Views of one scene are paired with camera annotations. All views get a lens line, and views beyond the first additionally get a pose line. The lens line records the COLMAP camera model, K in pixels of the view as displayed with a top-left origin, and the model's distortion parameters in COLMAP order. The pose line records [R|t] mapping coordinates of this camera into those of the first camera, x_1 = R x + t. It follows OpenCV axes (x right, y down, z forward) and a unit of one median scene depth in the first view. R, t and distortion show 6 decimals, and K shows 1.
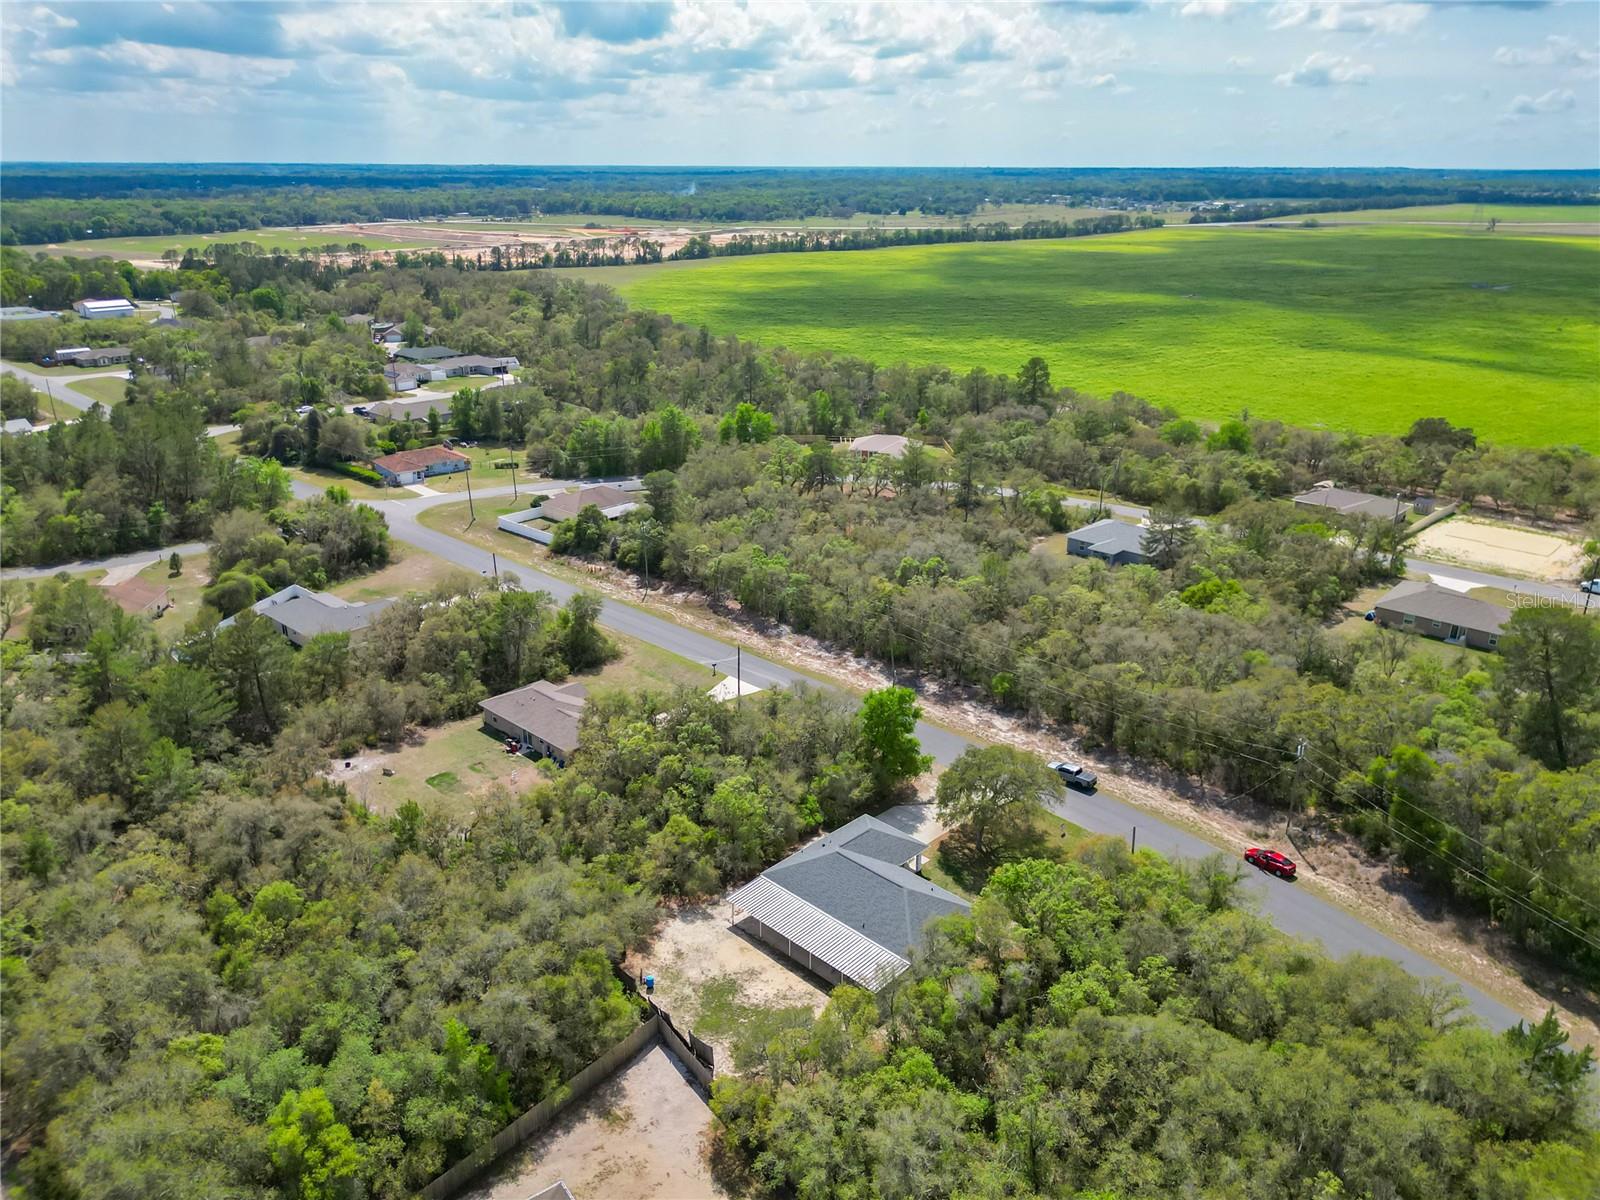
lens RADIAL K [[1153.9, 0, 798.6], [0, 1153.9, 601.2], [0, 0, 1]] dist [0.043899, -0.054824]
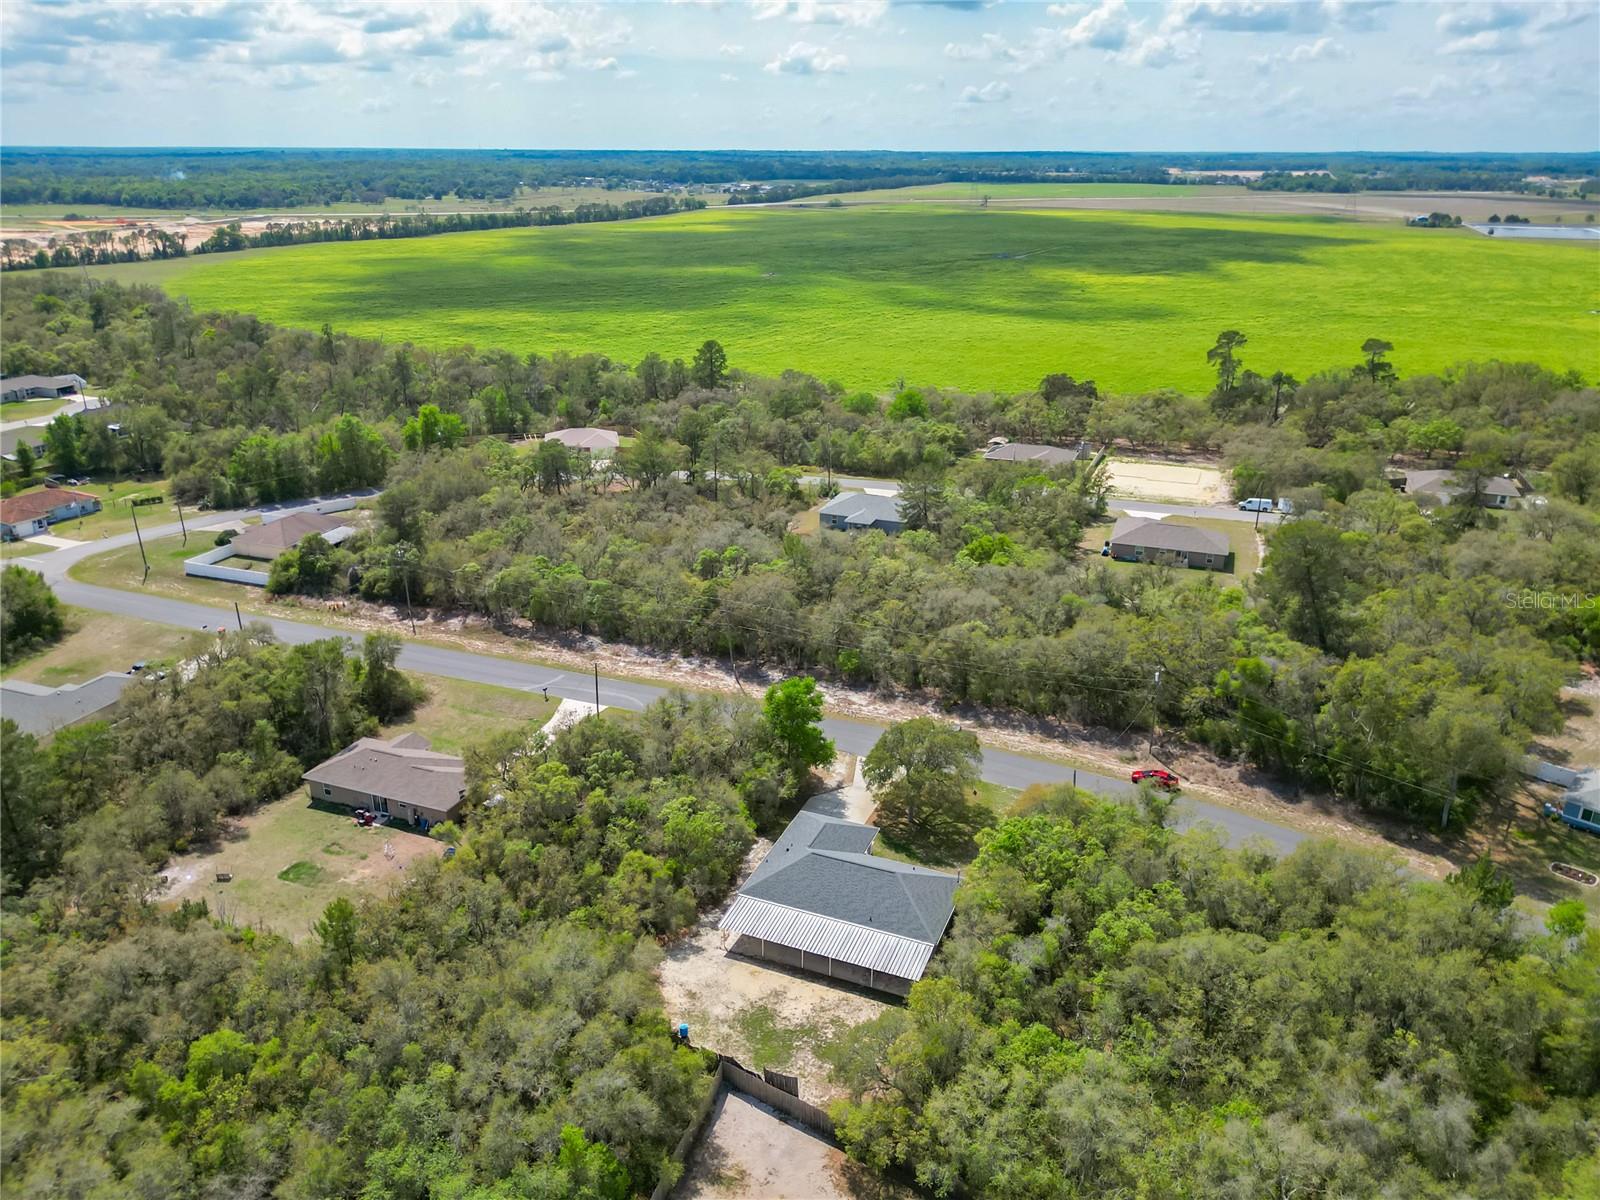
lens RADIAL K [[1160.1, 0, 800.0], [0, 1160.1, 600.0], [0, 0, 1]] dist [0.044437, -0.058467]
pose [[0.927914, -0.134876, 0.347541, -0.152044], [0.131216, 0.990765, 0.034166, -0.015780], [-0.348940, 0.013900, 0.937042, 0.041542]]
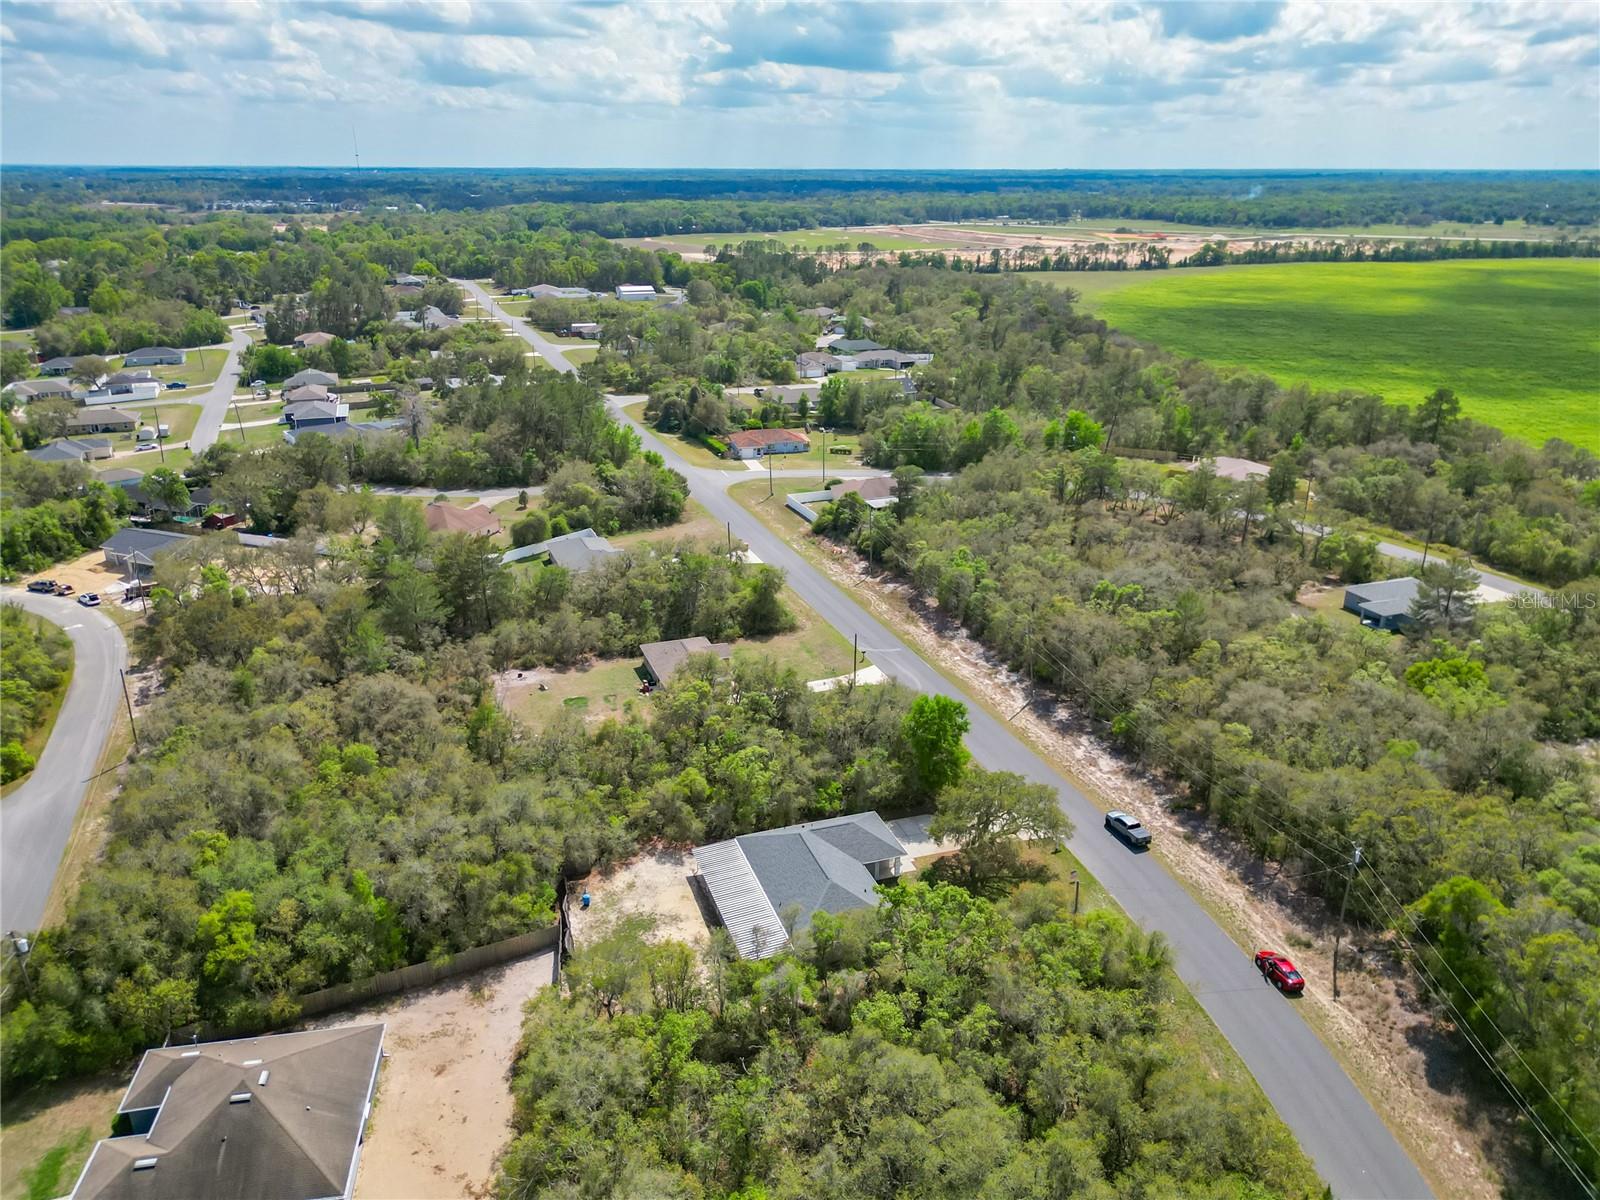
lens RADIAL K [[1137.4, 0, 792.9], [0, 1137.4, 605.0], [0, 0, 1]] dist [0.050811, -0.057562]
pose [[0.896149, 0.156917, -0.415084, 0.220176], [-0.155325, 0.987139, 0.037834, -0.011871], [0.415683, 0.030568, 0.908996, 0.033965]]
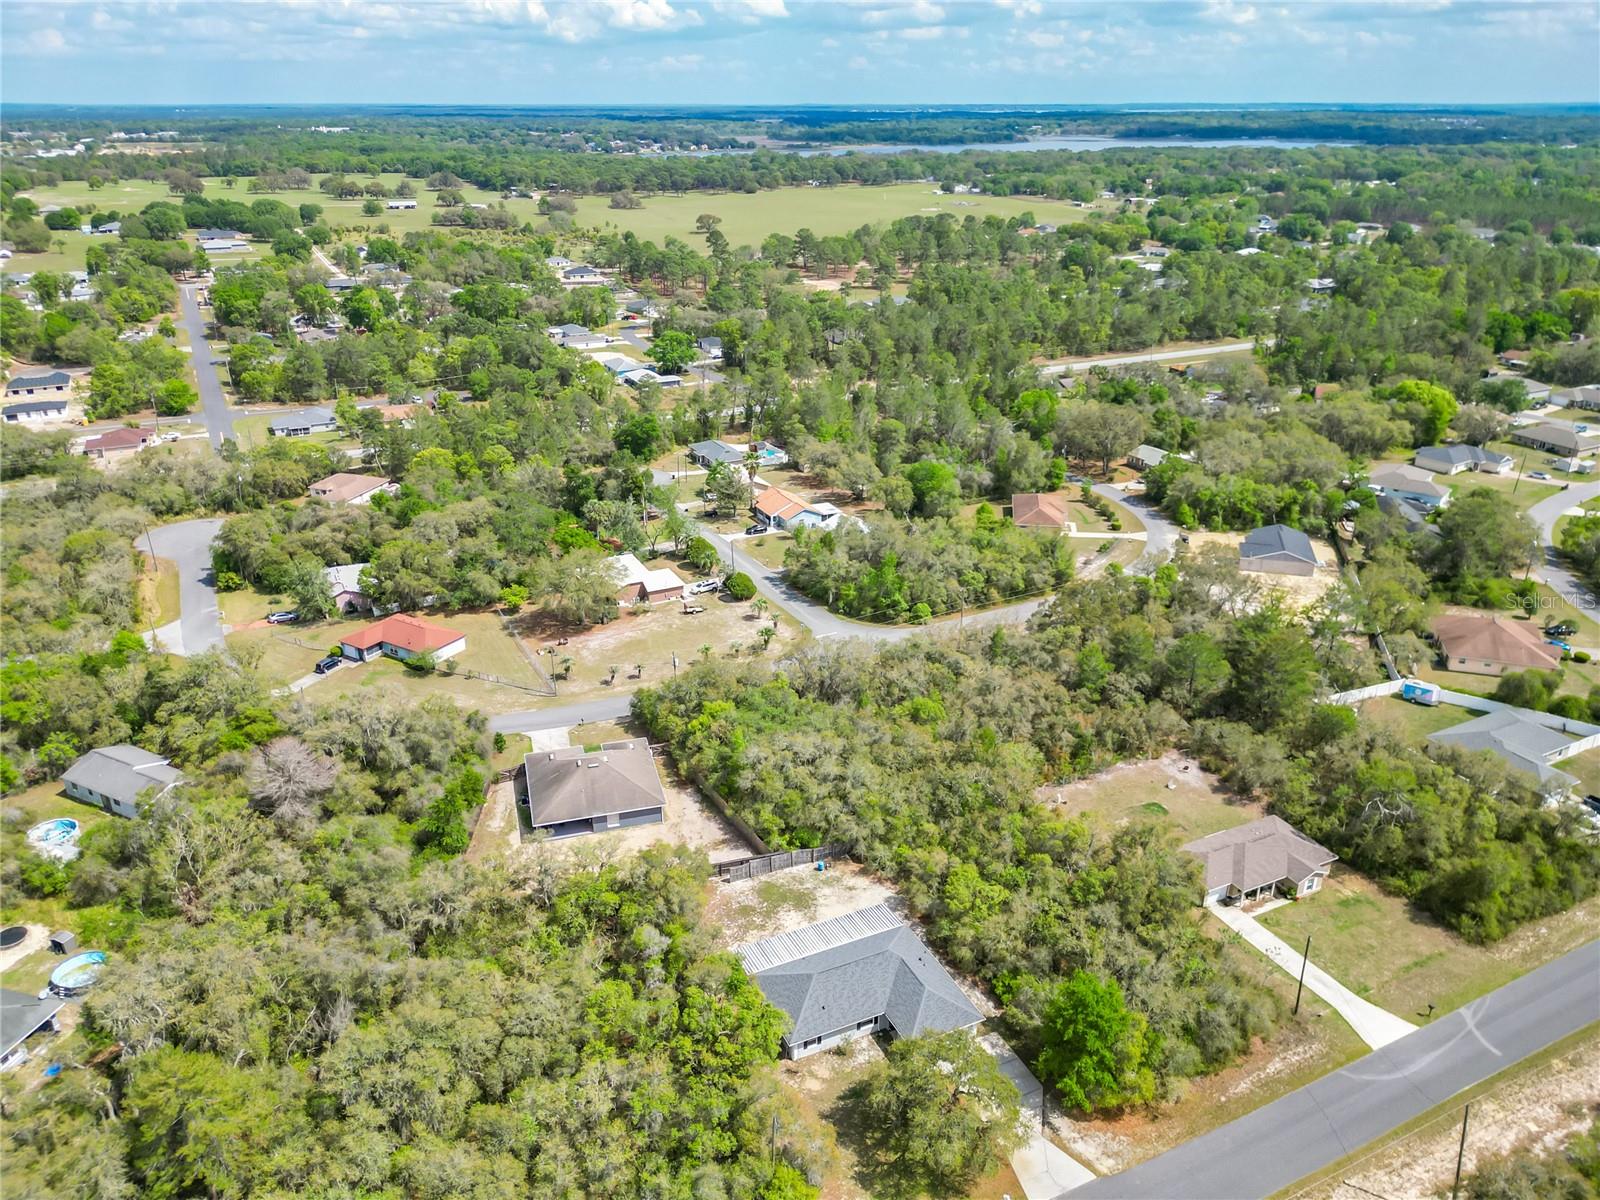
lens RADIAL K [[1146.0, 0, 800.0], [0, 1146.0, 600.0], [0, 0, 1]] dist [0.040460, -0.057953]
pose [[-0.351581, 0.368487, -0.860586, 0.457789], [-0.330848, 0.811045, 0.482438, -0.284939], [0.875746, 0.454339, -0.163235, 0.503104]]
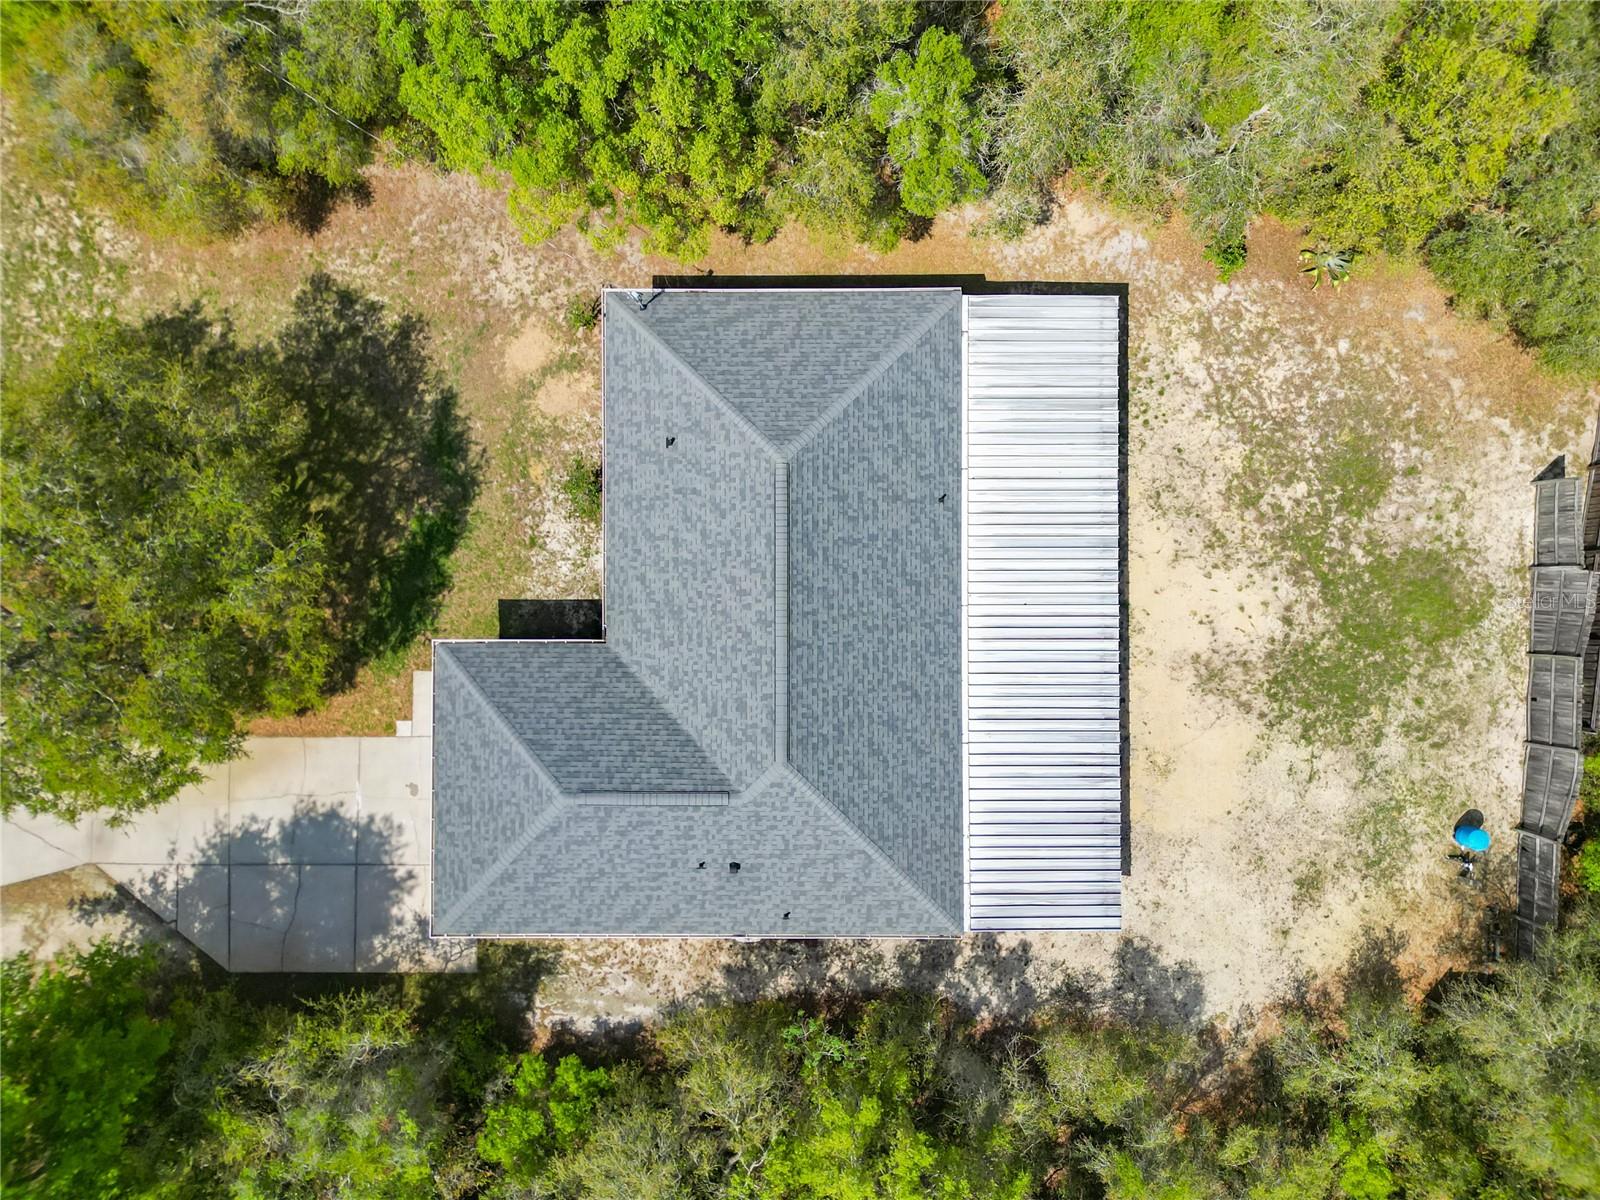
lens RADIAL K [[1137.4, 0, 792.9], [0, 1137.4, 605.0], [0, 0, 1]] dist [0.050811, -0.057562]
pose [[-0.695453, -0.718316, 0.019172, 0.028557], [0.261381, -0.228029, 0.937914, -0.018549], [-0.669347, 0.657286, 0.346338, 0.461184]]
